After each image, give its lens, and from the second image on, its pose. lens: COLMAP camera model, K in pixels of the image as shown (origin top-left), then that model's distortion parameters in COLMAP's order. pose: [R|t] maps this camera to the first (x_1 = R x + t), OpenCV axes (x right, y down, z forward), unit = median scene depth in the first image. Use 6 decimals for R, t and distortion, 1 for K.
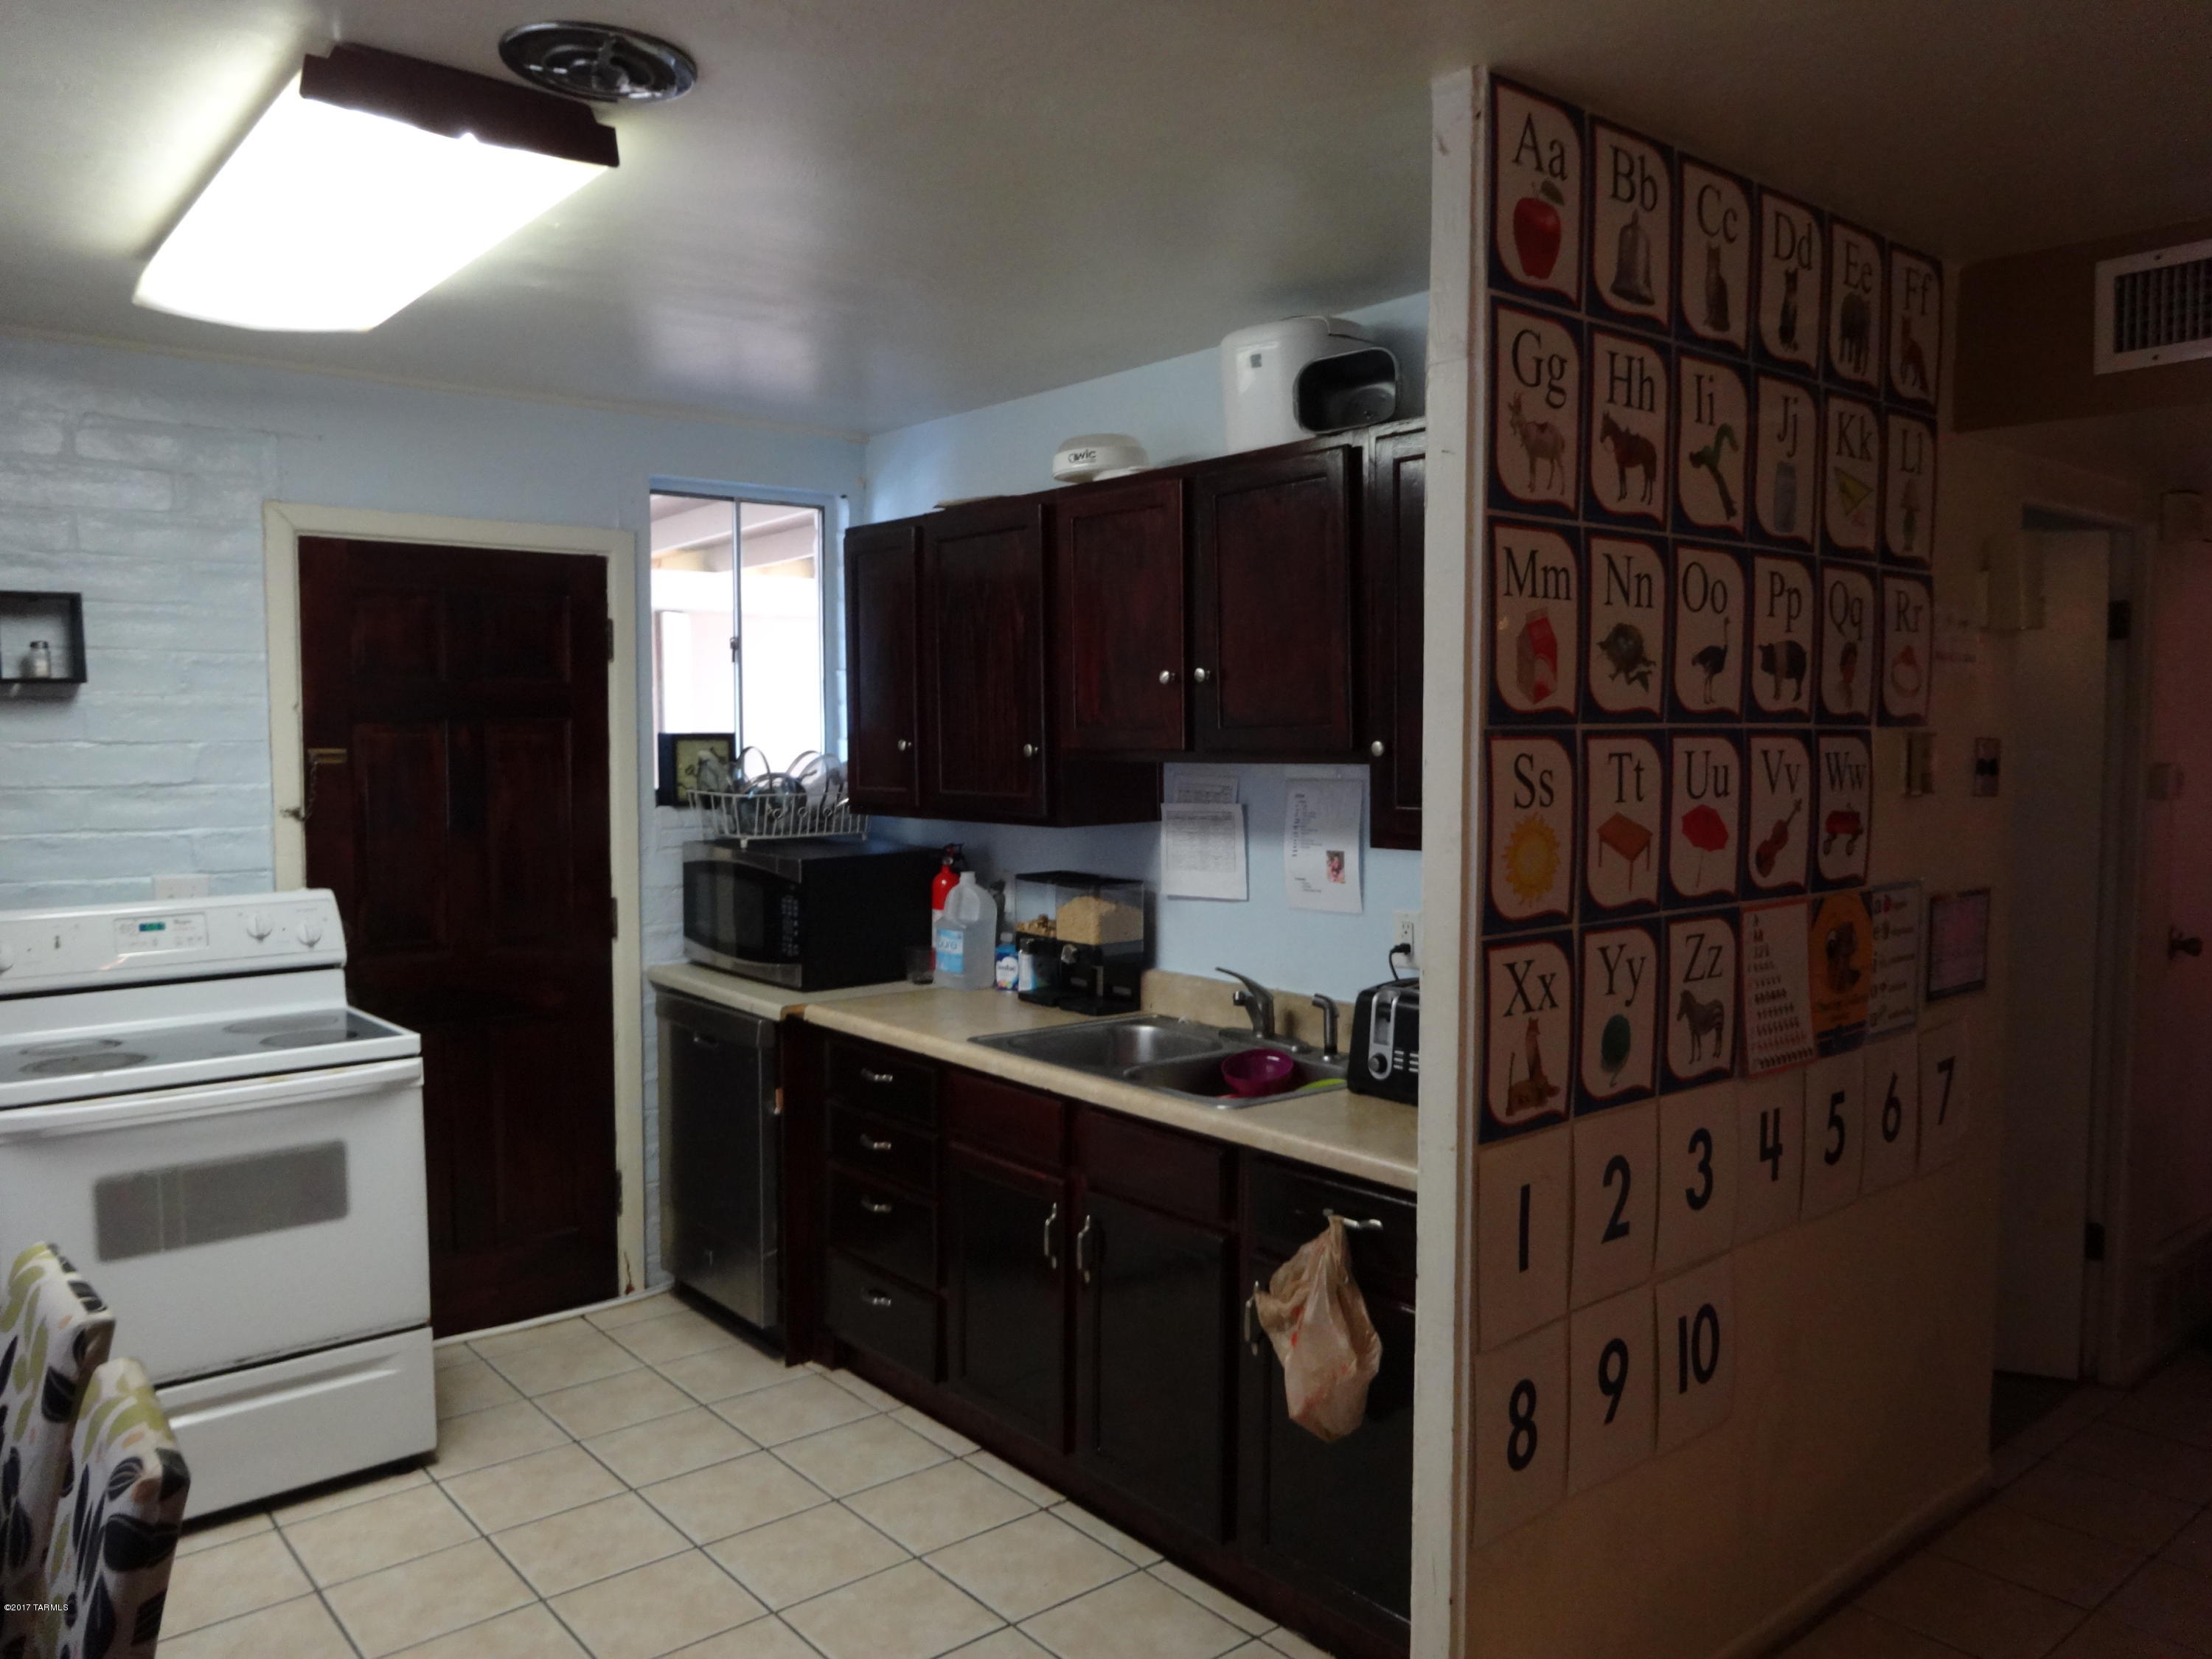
lens RADIAL K [[1624.1, 0, 1115.6], [0, 1624.1, 832.0], [0, 0, 1]] dist [-0.014738, 0.003815]
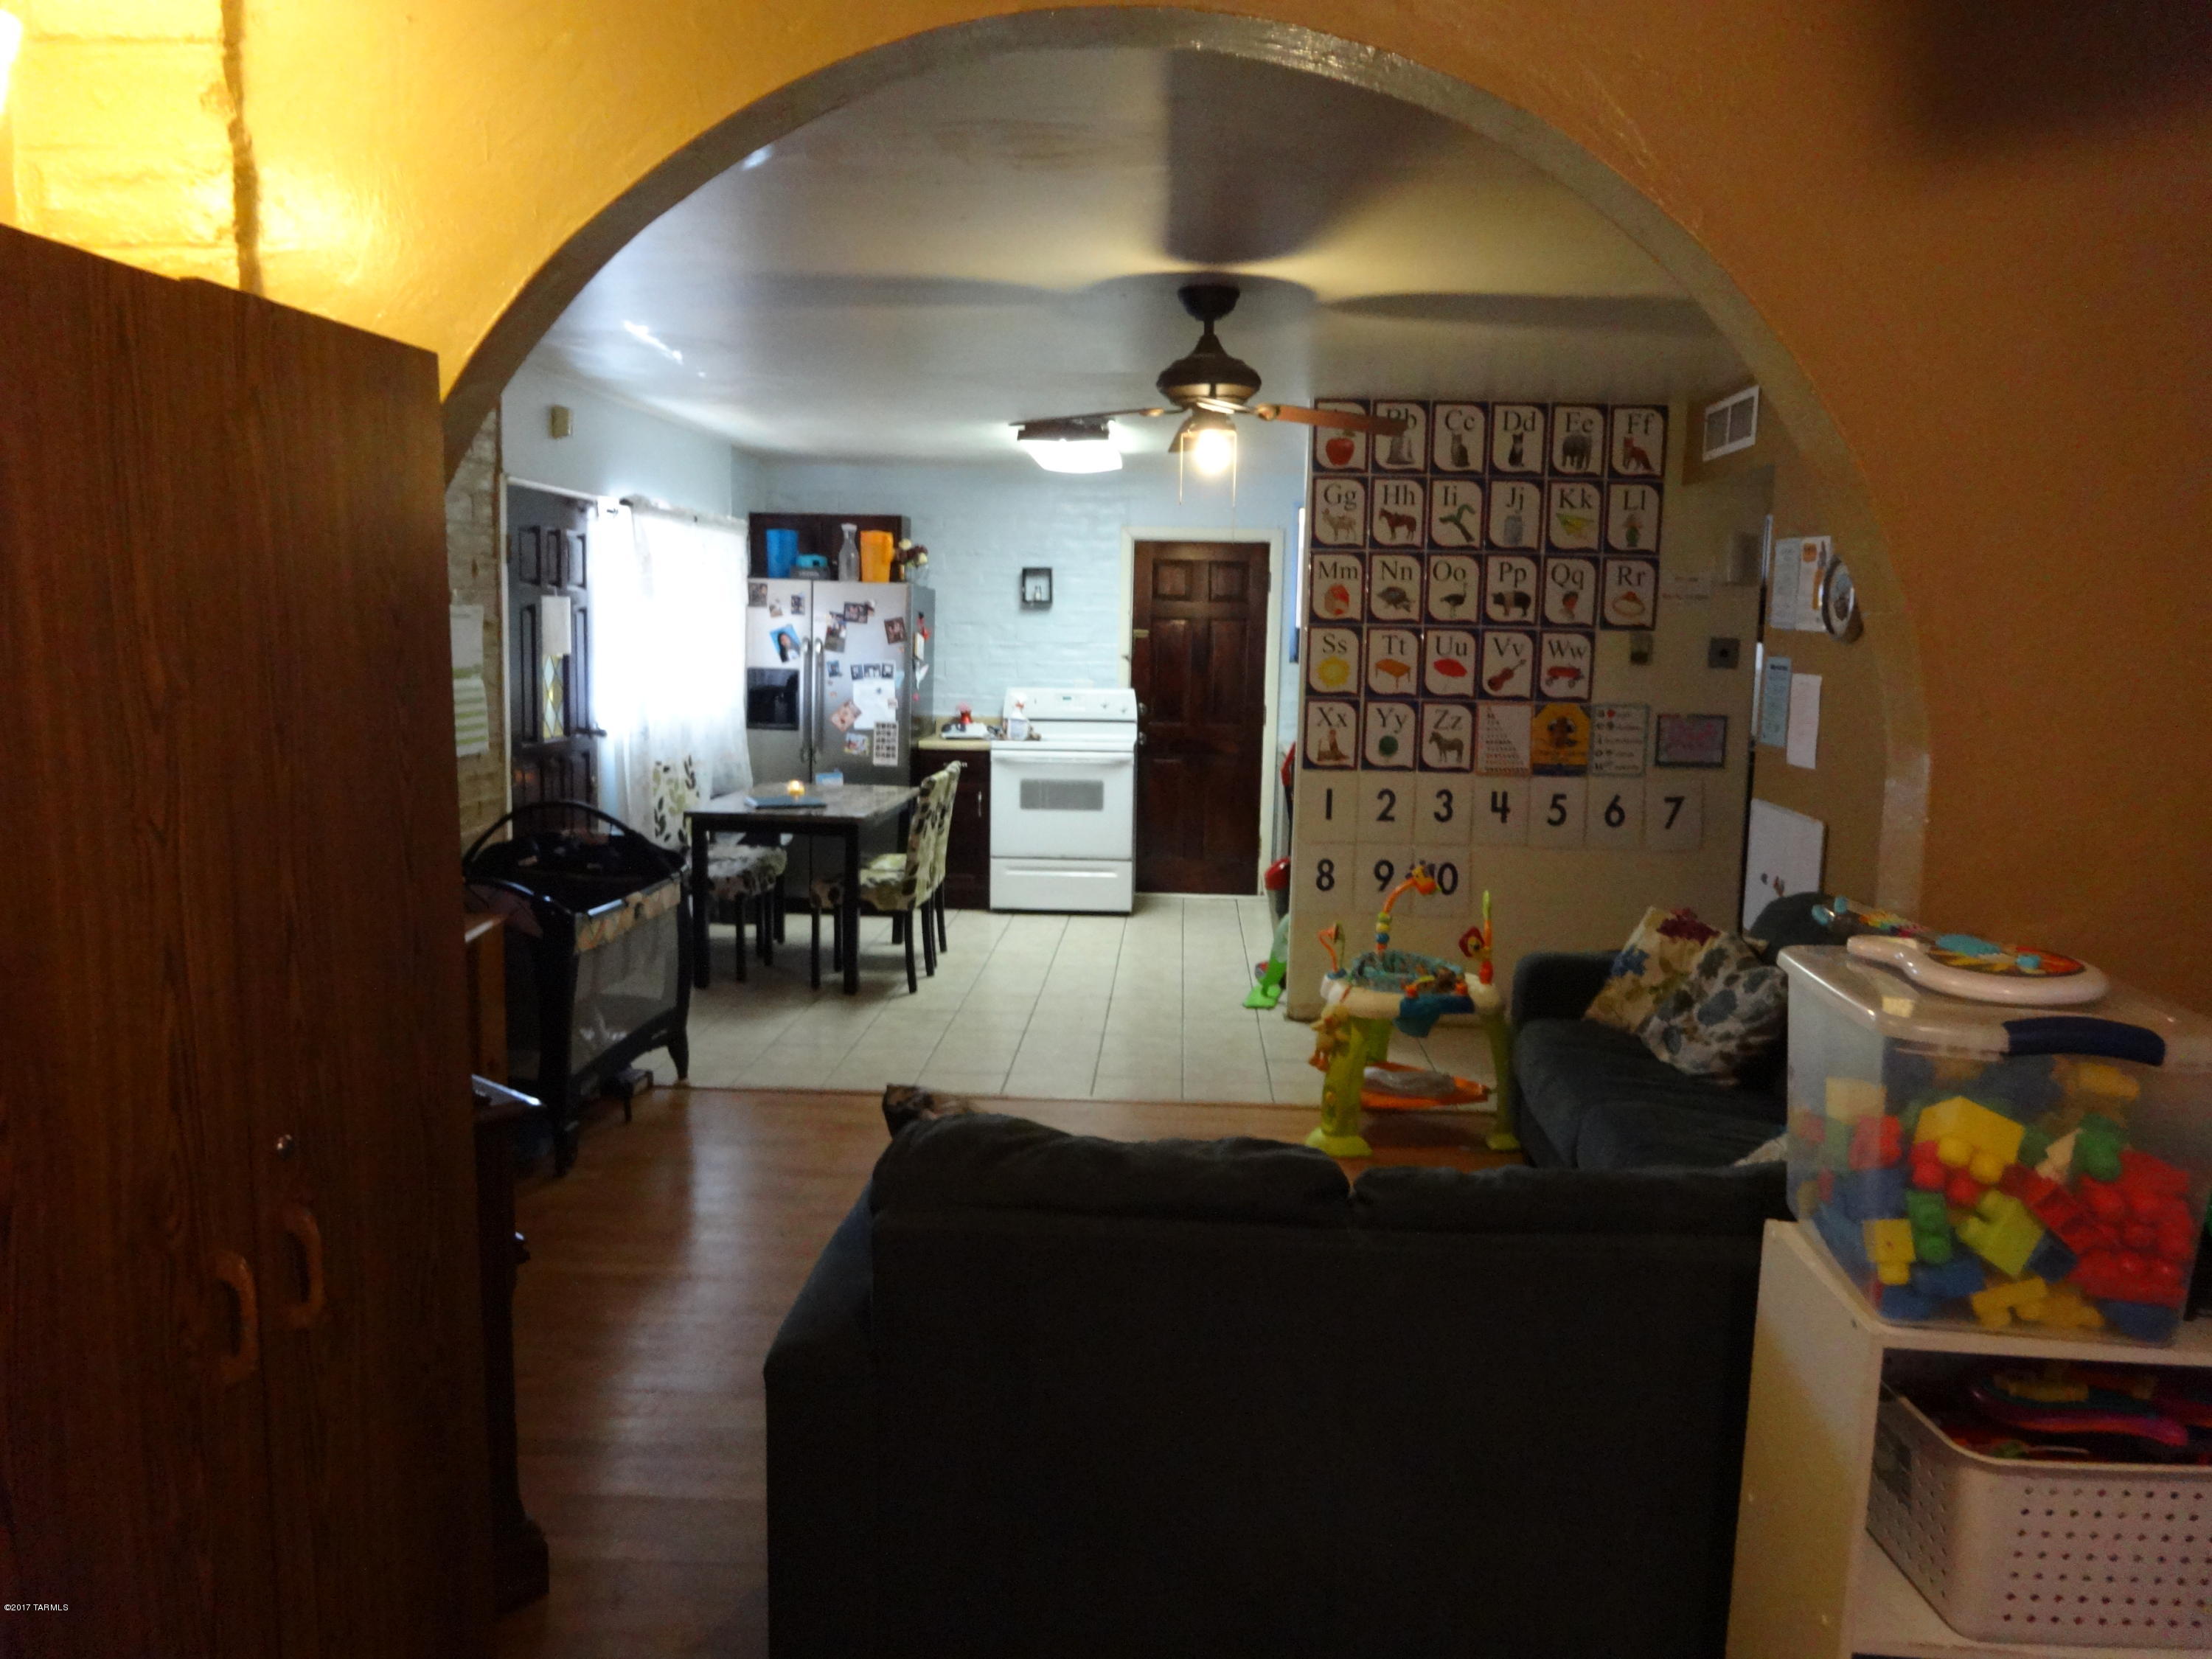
lens RADIAL K [[1624.1, 0, 1098.3], [0, 1624.1, 838.8], [0, 0, 1]] dist [-0.014738, 0.003815]
pose [[0.733654, 0.103217, -0.671639, 1.378400], [-0.061217, 0.994417, 0.085952, 0.064489], [0.676760, -0.021943, 0.735876, -0.996682]]
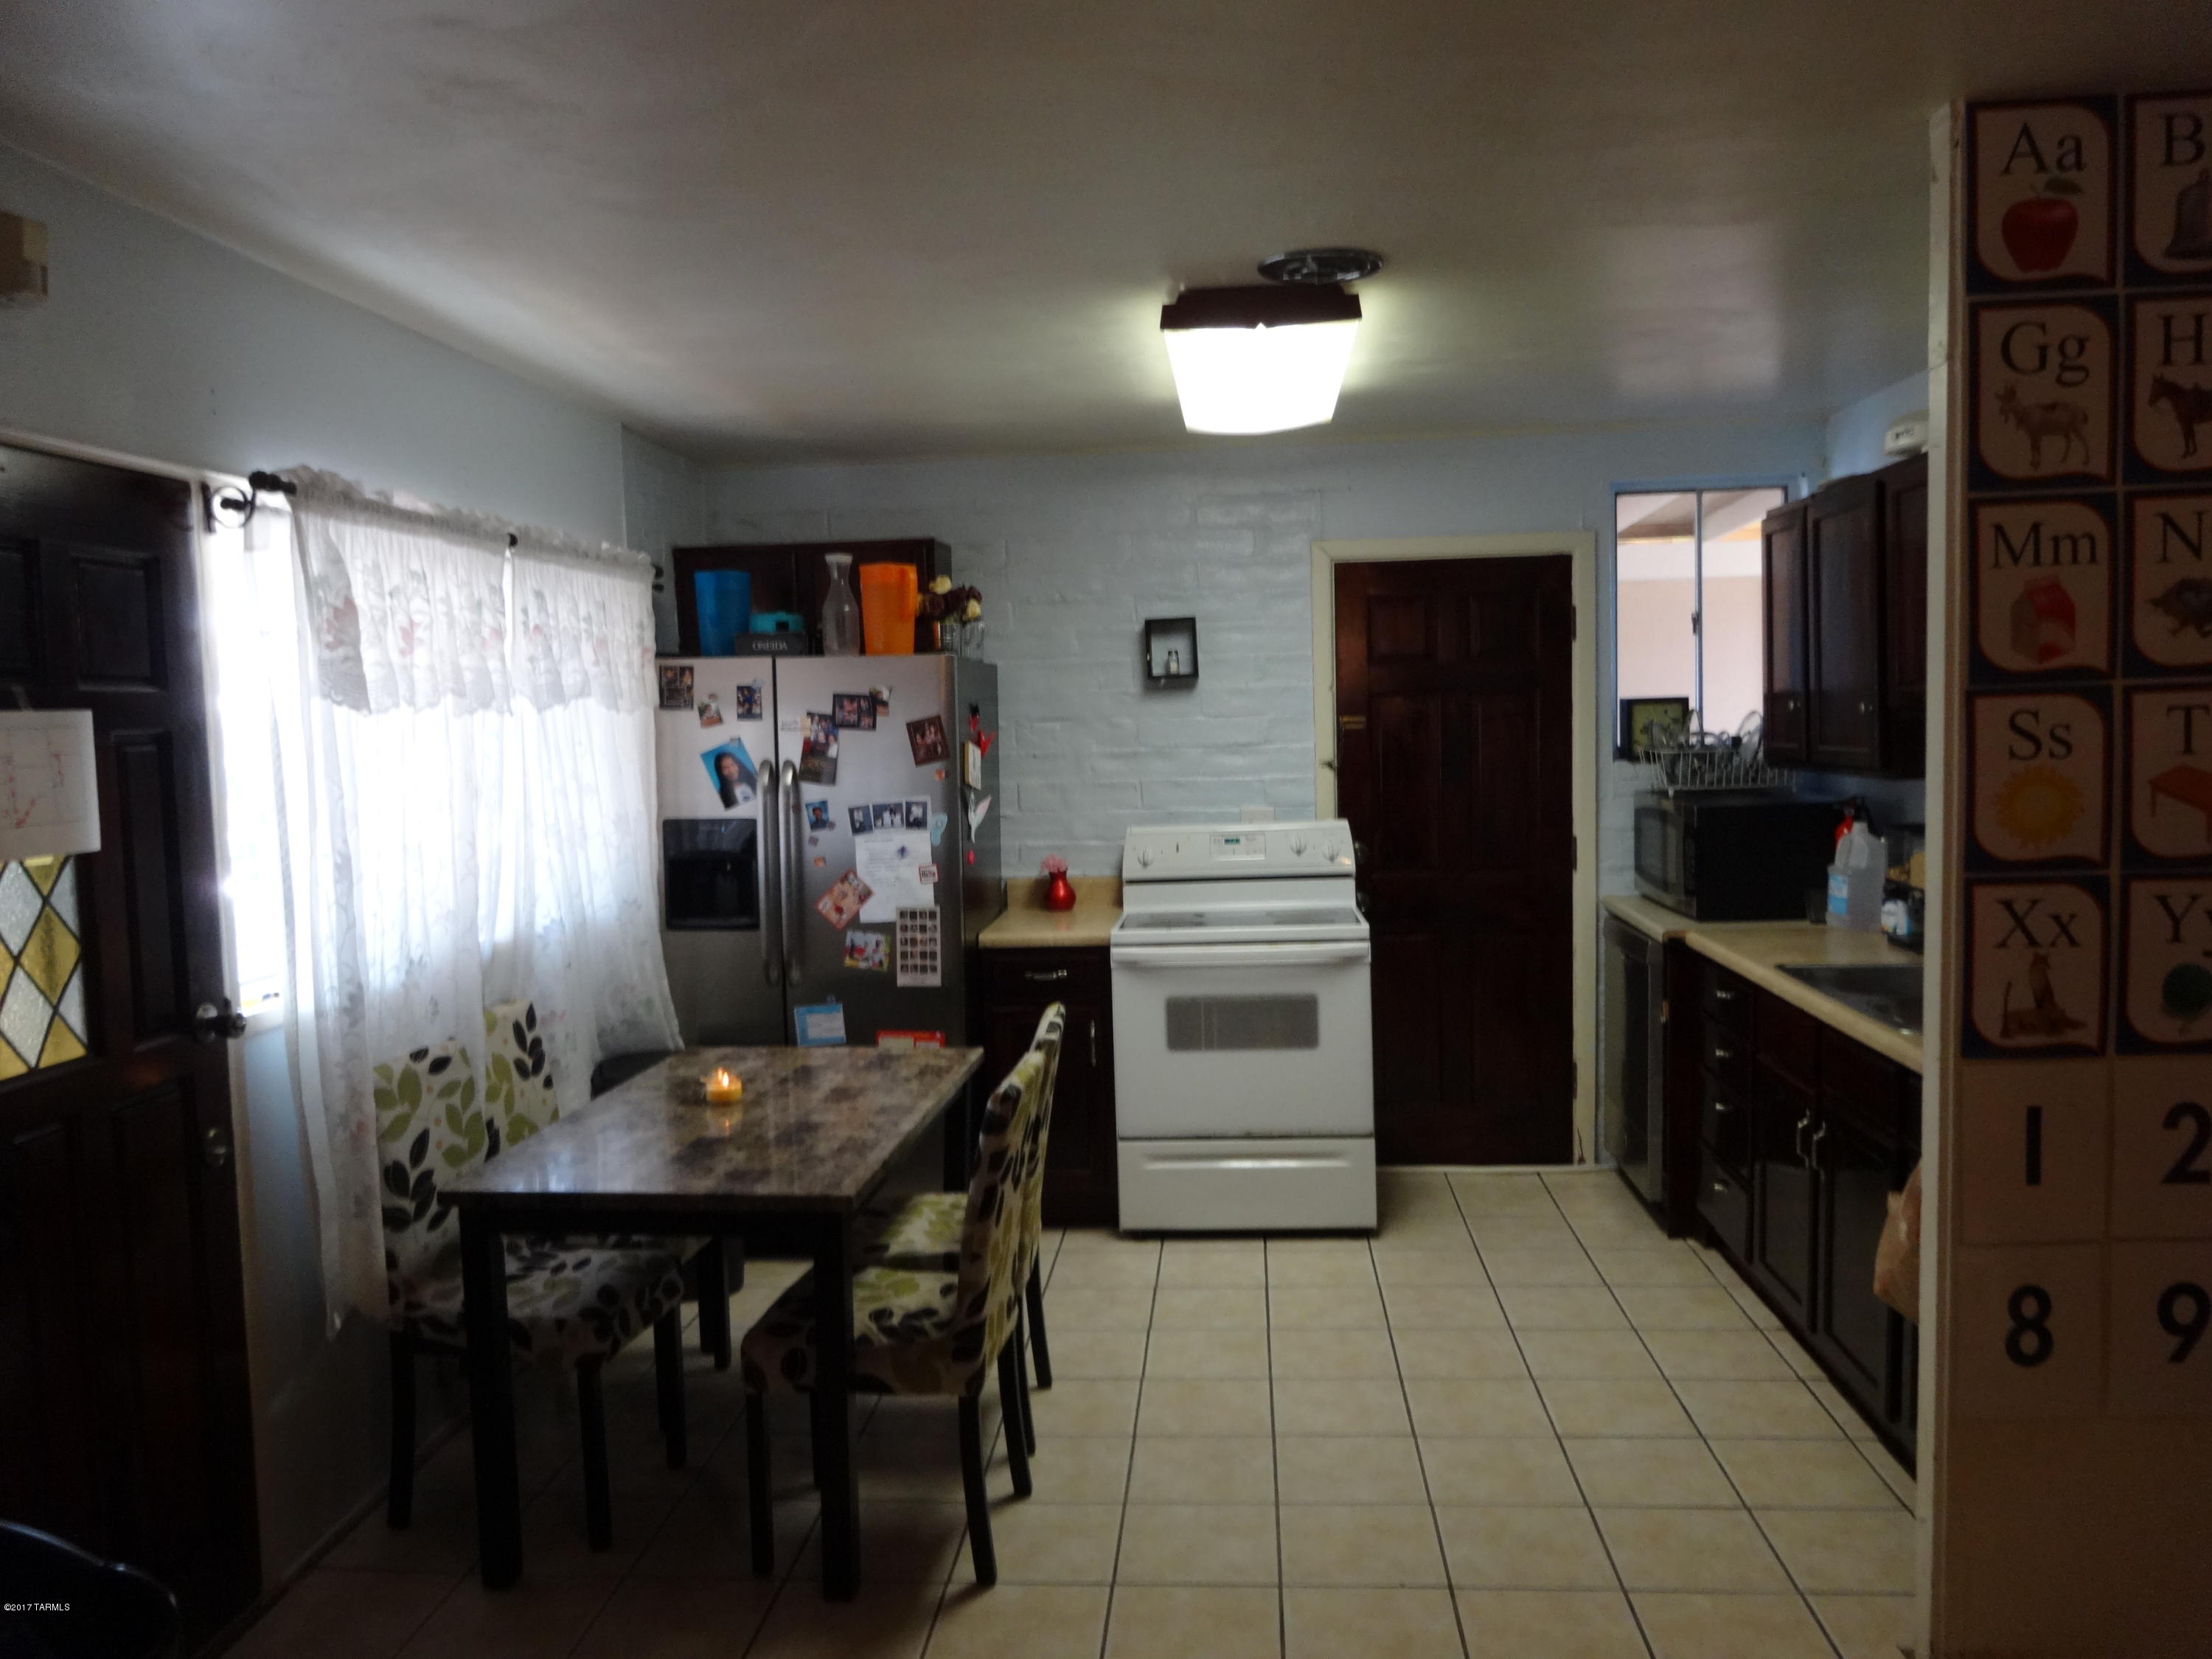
lens RADIAL K [[1624.1, 0, 1107.4], [0, 1624.1, 832.9], [0, 0, 1]] dist [-0.014738, 0.003815]
pose [[0.711964, 0.032892, -0.701446, 0.419420], [-0.014492, 0.999378, 0.032154, 0.006321], [0.702067, -0.012727, 0.711997, -0.153721]]
